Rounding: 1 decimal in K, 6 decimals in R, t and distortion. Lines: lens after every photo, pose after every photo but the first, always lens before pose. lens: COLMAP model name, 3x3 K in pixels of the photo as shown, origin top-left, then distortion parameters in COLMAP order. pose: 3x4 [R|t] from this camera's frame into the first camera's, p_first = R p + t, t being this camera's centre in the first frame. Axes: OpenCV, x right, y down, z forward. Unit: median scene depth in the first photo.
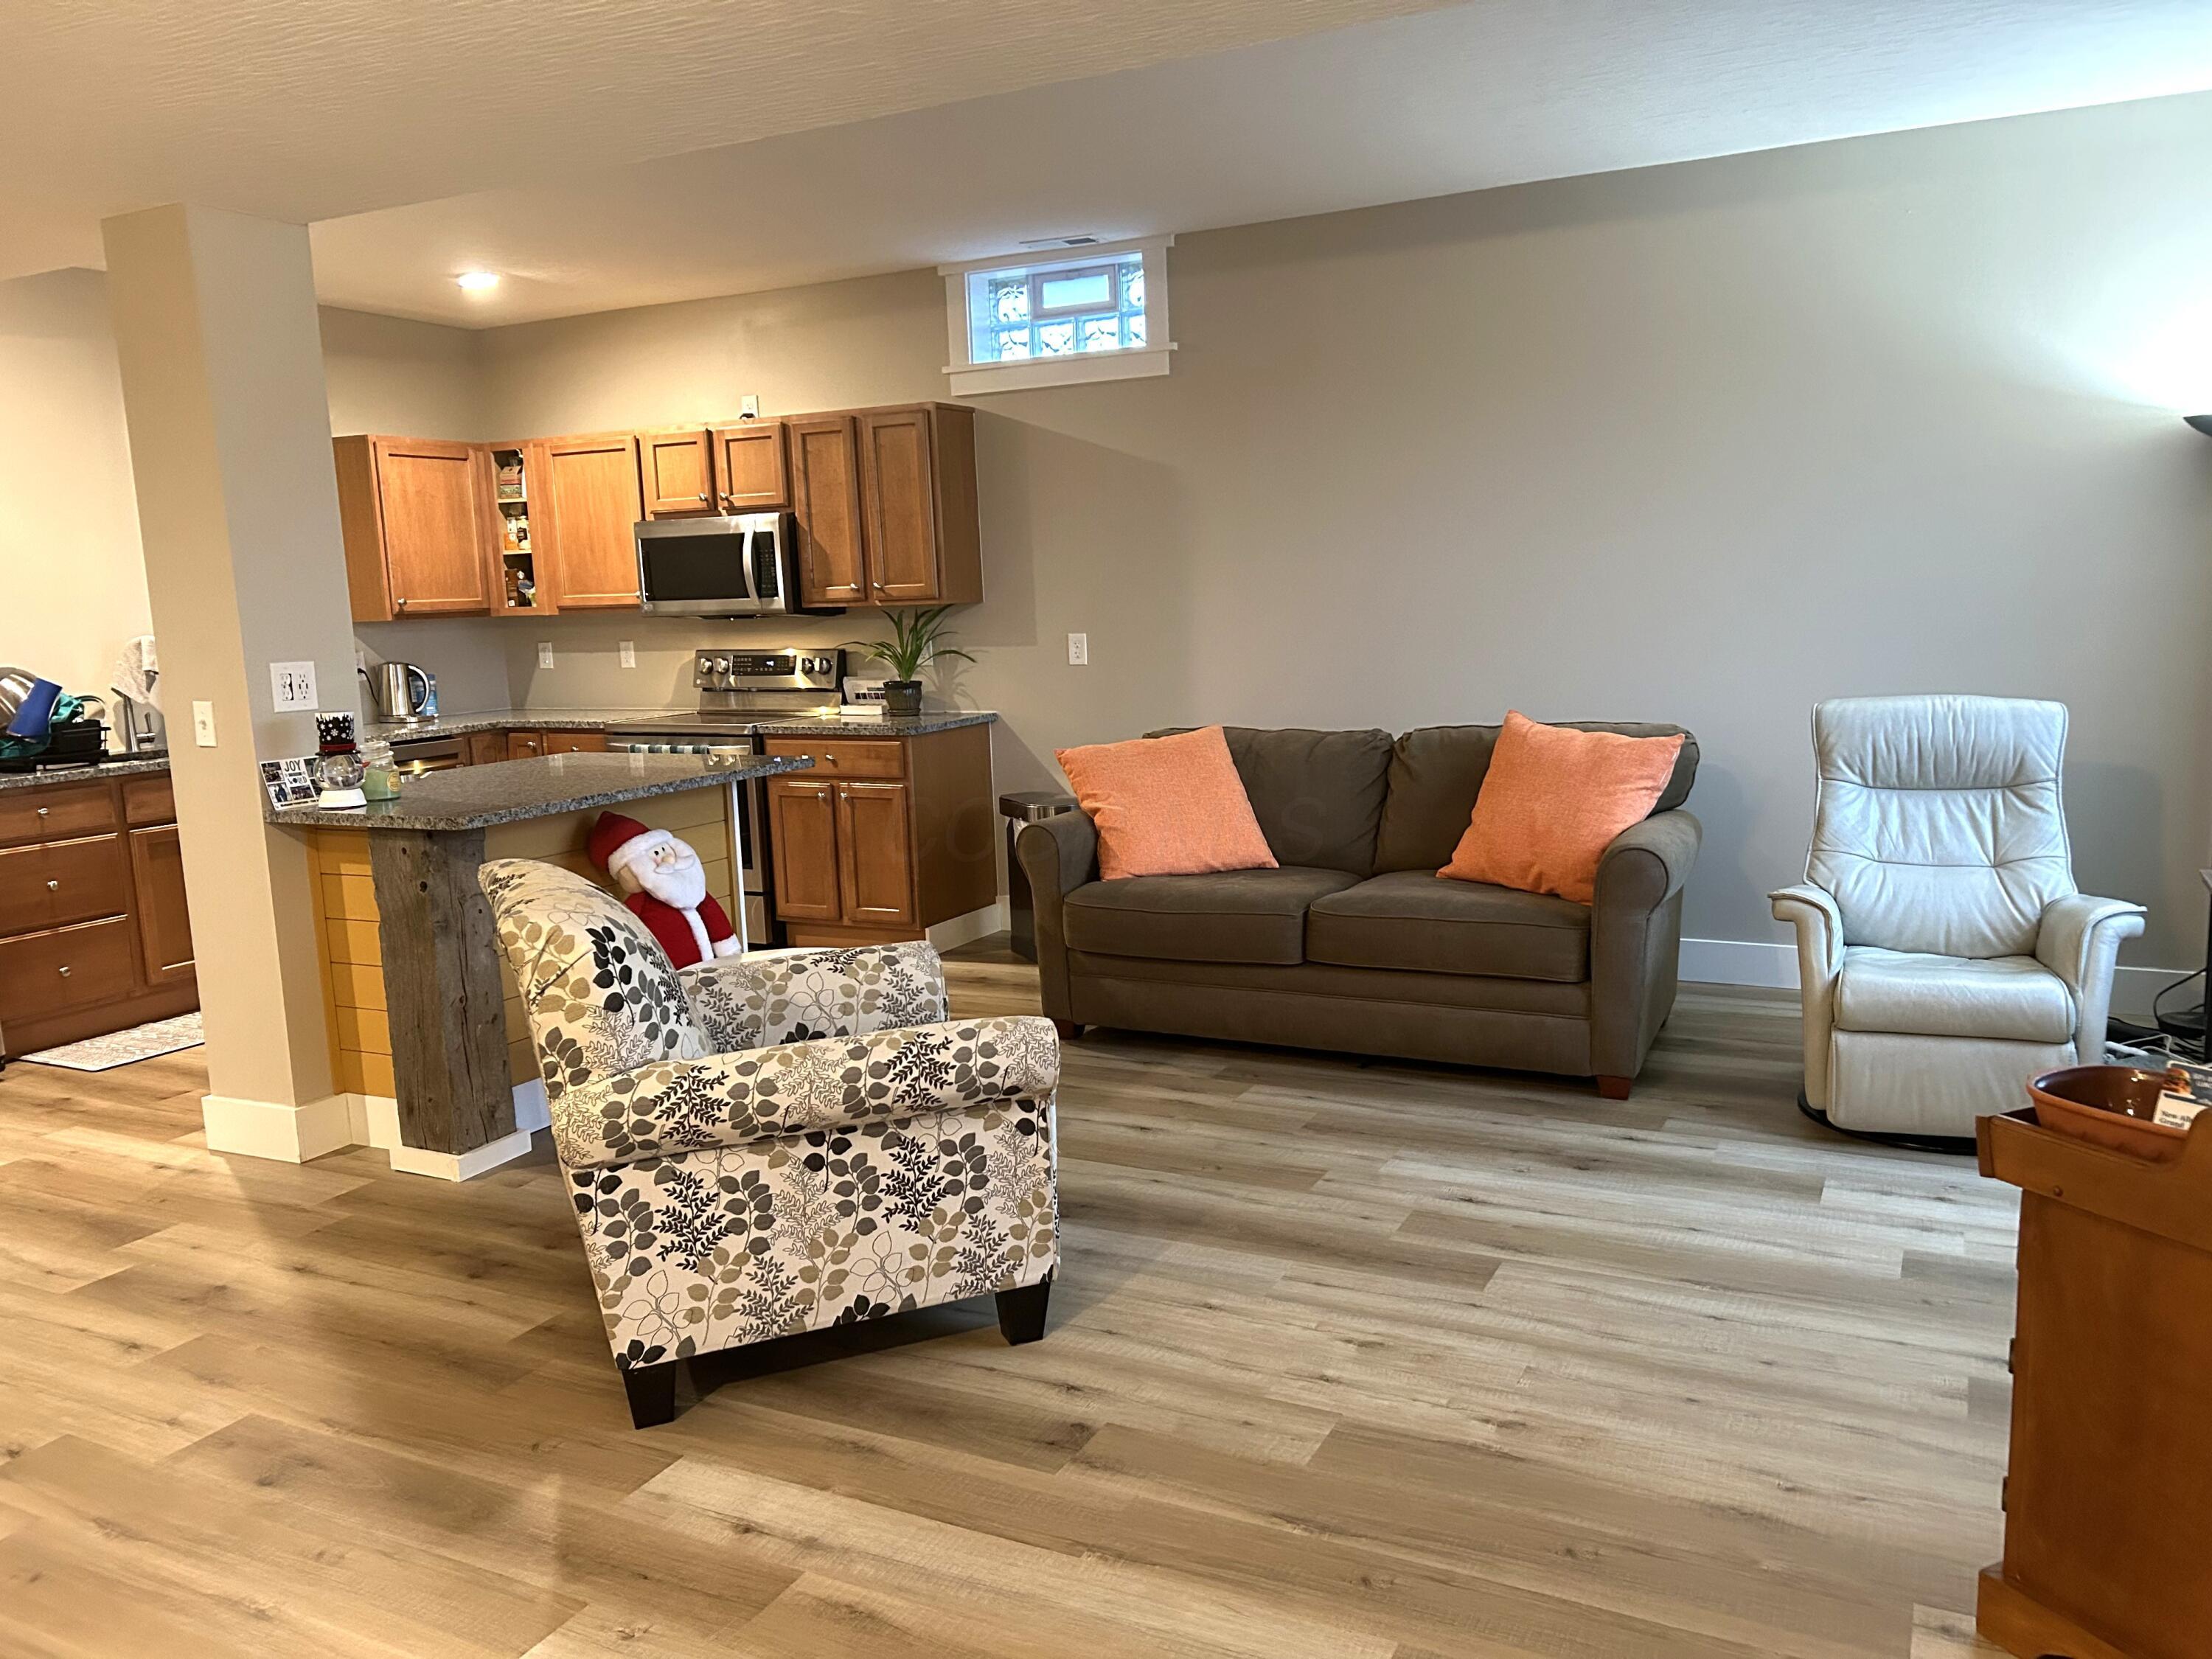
lens RADIAL K [[1666.9, 0, 1100.8], [0, 1666.9, 827.8], [0, 0, 1]] dist [0.045246, -0.036358]
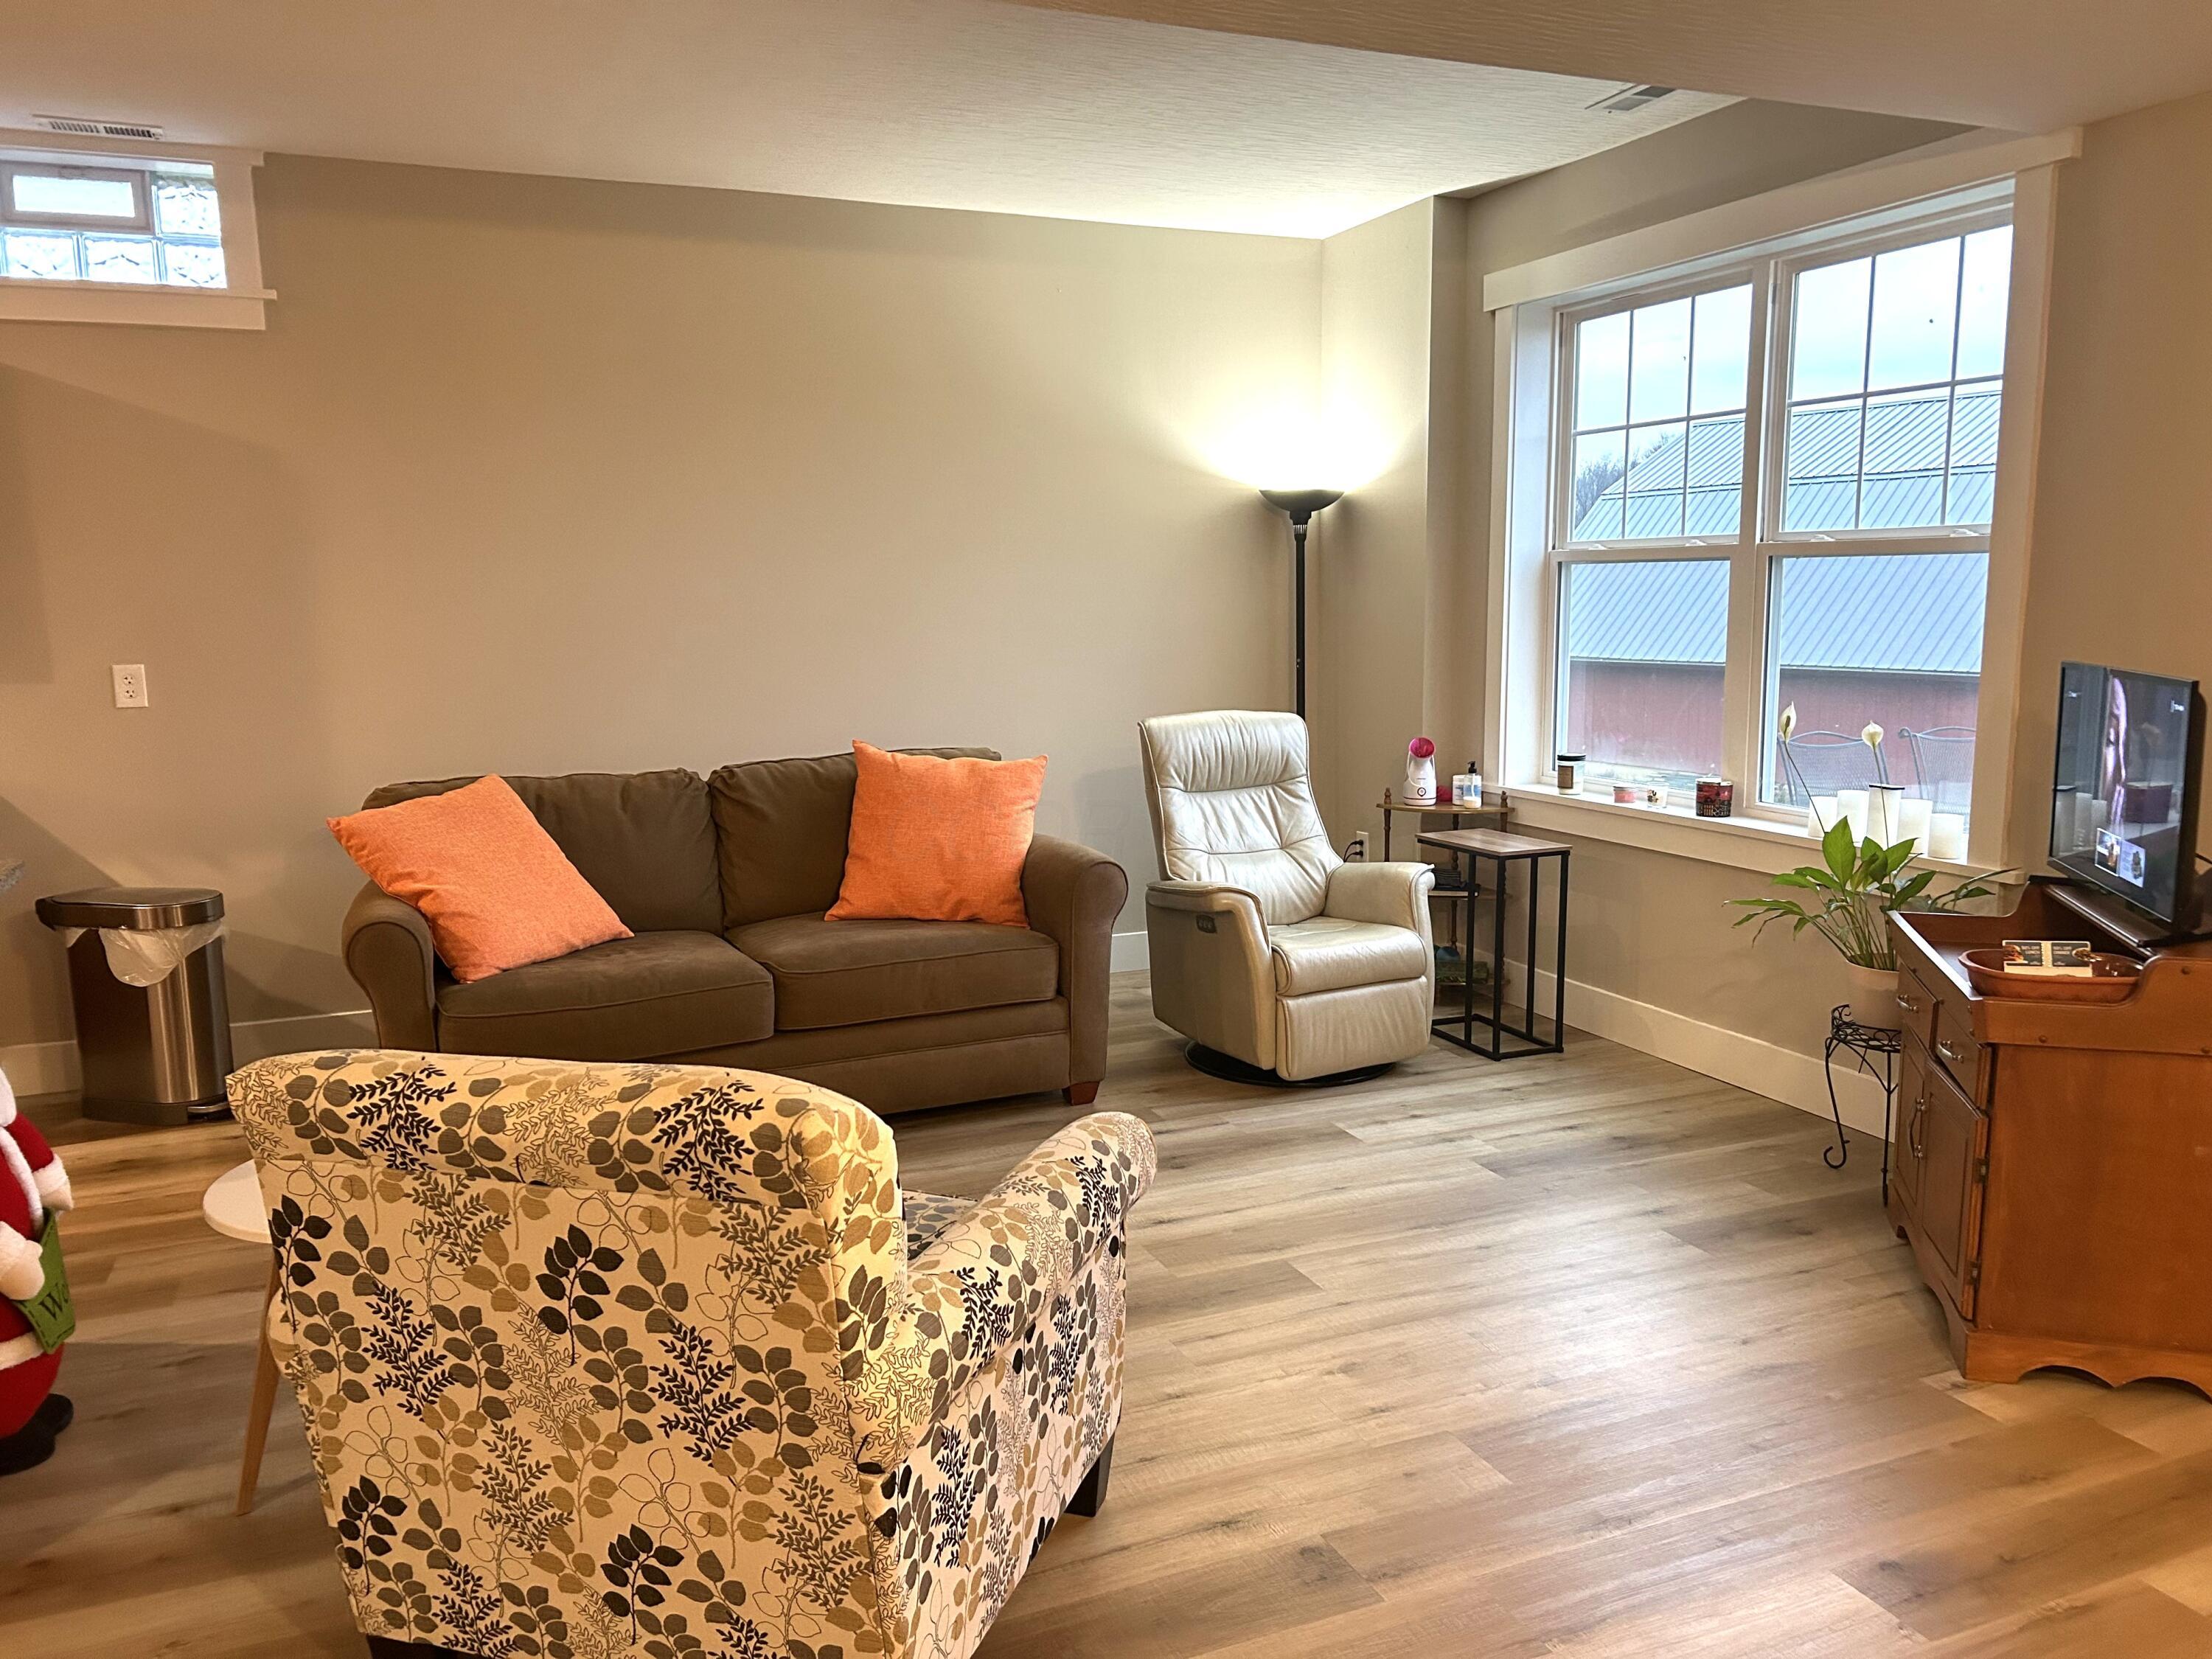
lens RADIAL K [[1666.9, 0, 1109.4], [0, 1666.9, 810.4], [0, 0, 1]] dist [0.045246, -0.036358]
pose [[0.636444, -0.075869, 0.767582, -0.463725], [0.098473, 0.995000, 0.016698, -0.035794], [-0.765011, 0.064958, 0.640733, 0.310835]]
